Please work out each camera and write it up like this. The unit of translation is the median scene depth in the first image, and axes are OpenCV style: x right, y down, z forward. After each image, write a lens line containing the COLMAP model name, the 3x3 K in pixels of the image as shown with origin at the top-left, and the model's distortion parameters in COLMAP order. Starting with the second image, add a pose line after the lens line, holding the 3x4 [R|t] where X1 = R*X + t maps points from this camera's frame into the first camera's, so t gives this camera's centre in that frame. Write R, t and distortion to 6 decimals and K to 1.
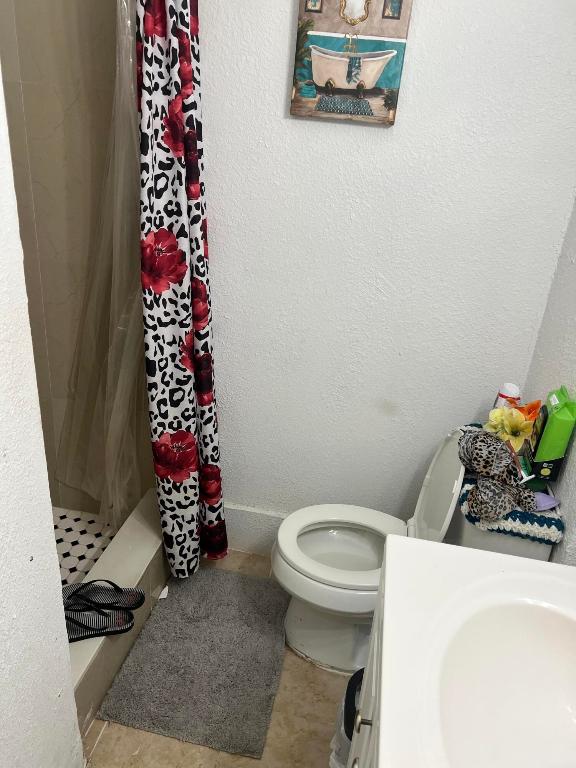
lens RADIAL K [[586.9, 0, 287.7], [0, 586.9, 380.7], [0, 0, 1]] dist [0.041550, -0.046670]
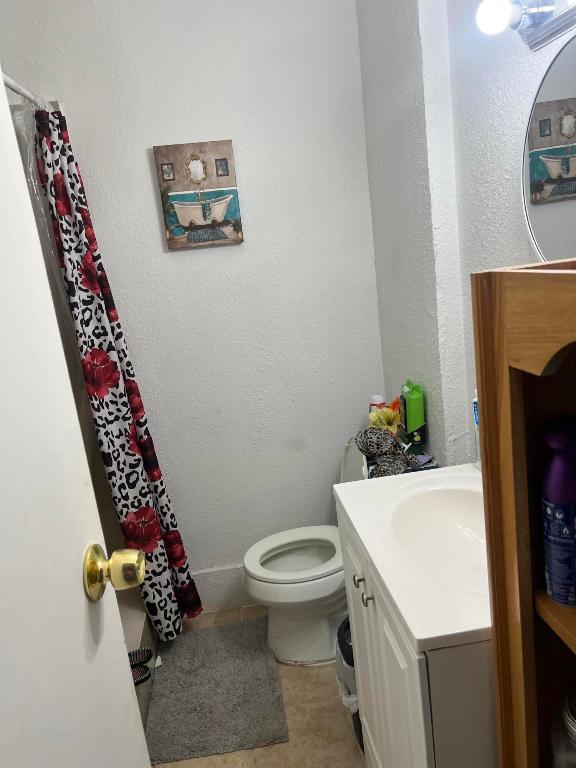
lens RADIAL K [[586.9, 0, 286.0], [0, 586.9, 386.3], [0, 0, 1]] dist [0.041550, -0.046670]
pose [[0.935897, -0.253179, 0.244943, -0.155156], [0.296670, 0.941397, -0.160492, 0.148719], [-0.189955, 0.222871, 0.956162, -0.287643]]
